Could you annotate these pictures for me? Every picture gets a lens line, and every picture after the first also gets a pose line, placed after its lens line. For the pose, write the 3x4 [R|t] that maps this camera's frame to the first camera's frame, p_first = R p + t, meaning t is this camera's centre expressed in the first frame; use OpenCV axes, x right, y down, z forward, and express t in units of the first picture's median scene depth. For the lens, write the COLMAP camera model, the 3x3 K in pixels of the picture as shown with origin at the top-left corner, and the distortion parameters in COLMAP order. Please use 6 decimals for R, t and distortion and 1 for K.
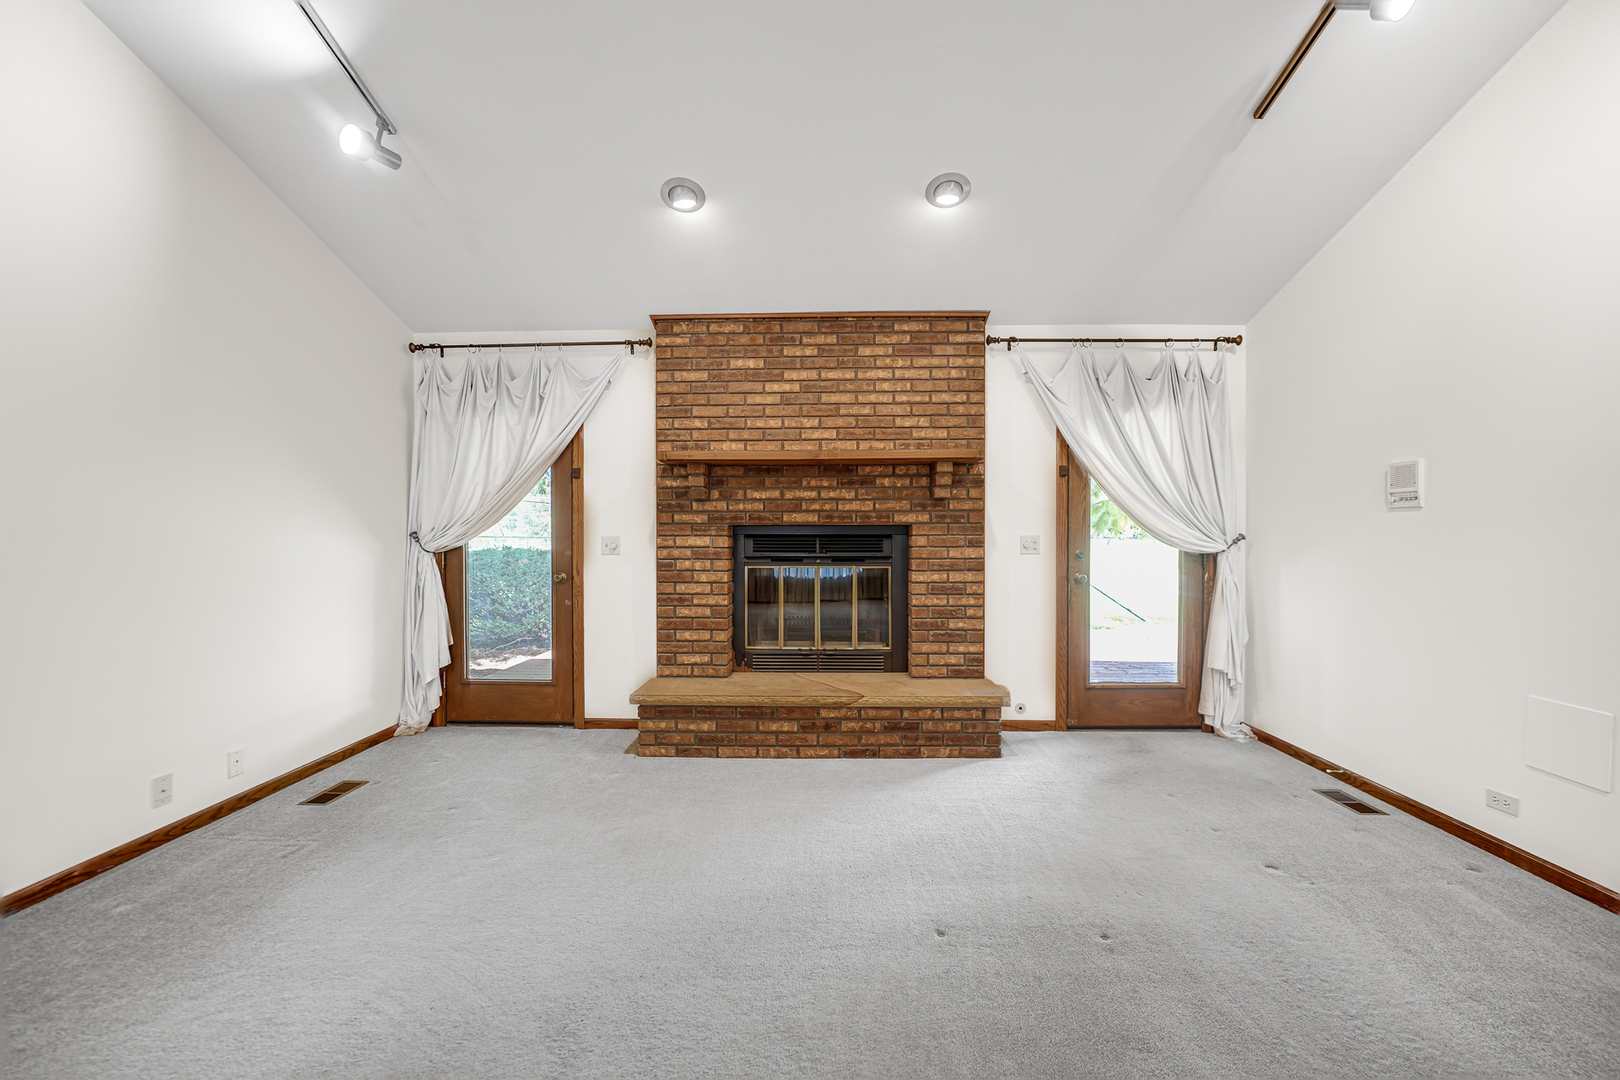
lens RADIAL K [[673.0, 0, 807.7], [0, 673.0, 524.7], [0, 0, 1]] dist [-0.024129, 0.000117]
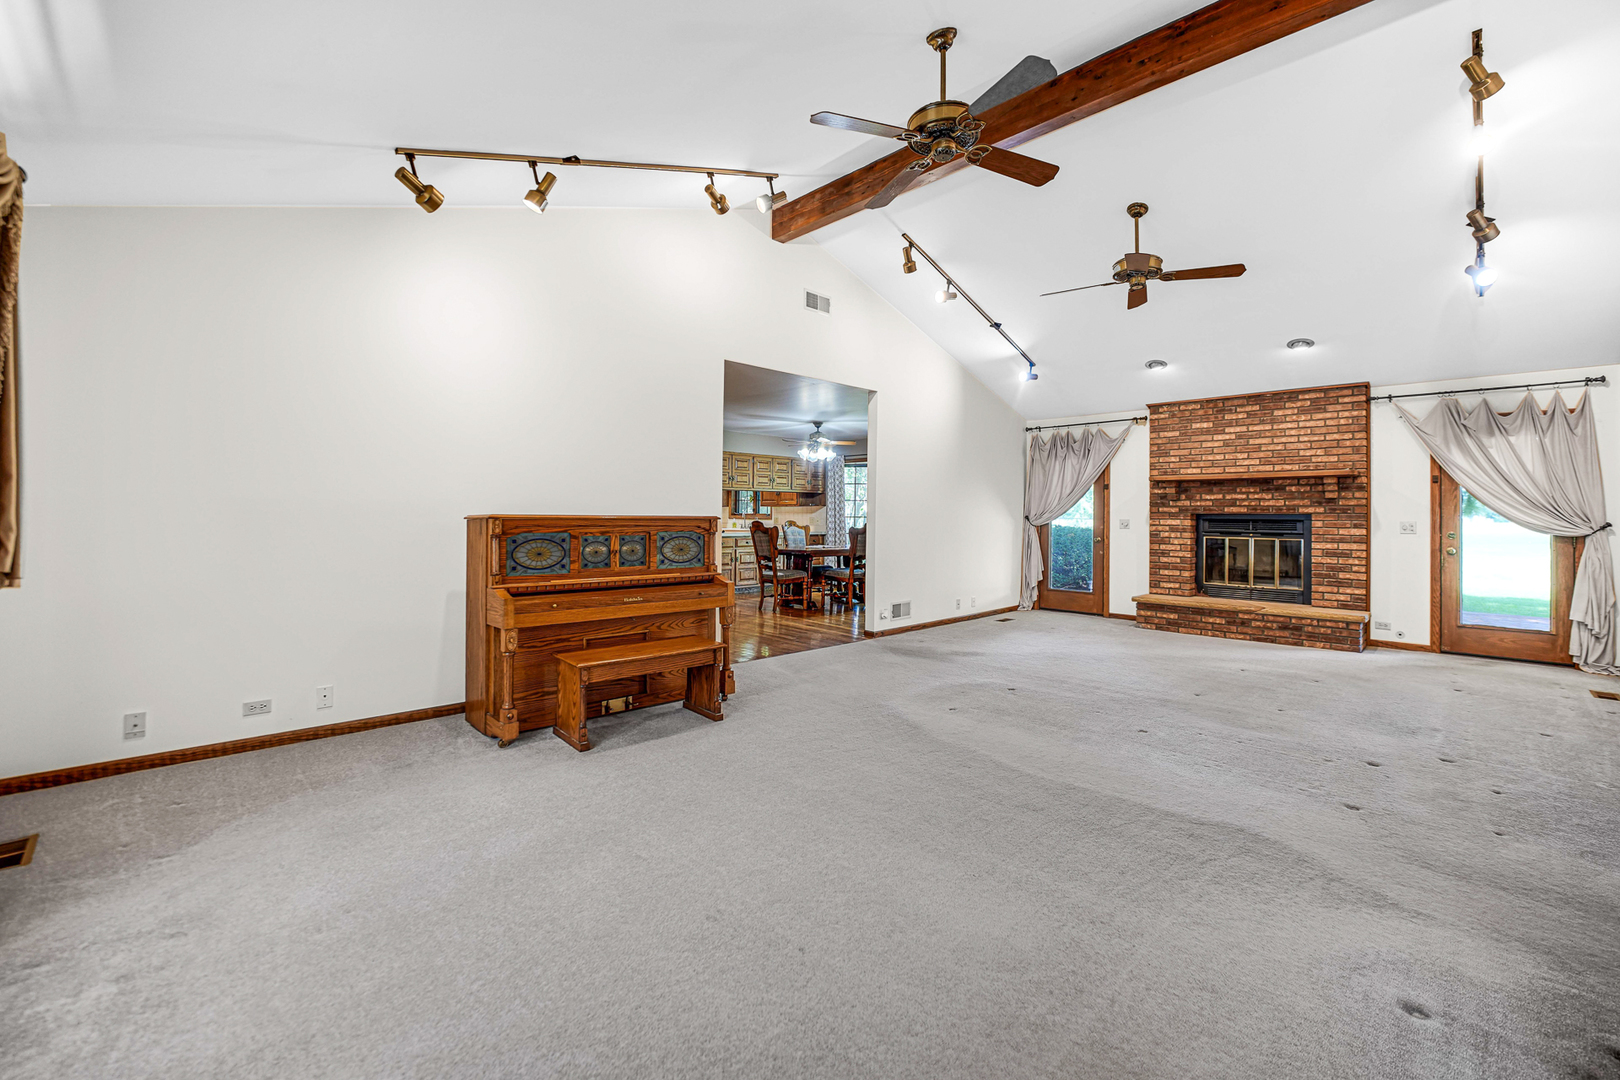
lens RADIAL K [[673.0, 0, 807.7], [0, 673.0, 524.7], [0, 0, 1]] dist [-0.024129, 0.000117]
pose [[0.726201, 0.016783, -0.687277, 0.379355], [0.000059, 0.999700, 0.024476, -0.013970], [0.687482, -0.017815, 0.725983, -1.054172]]
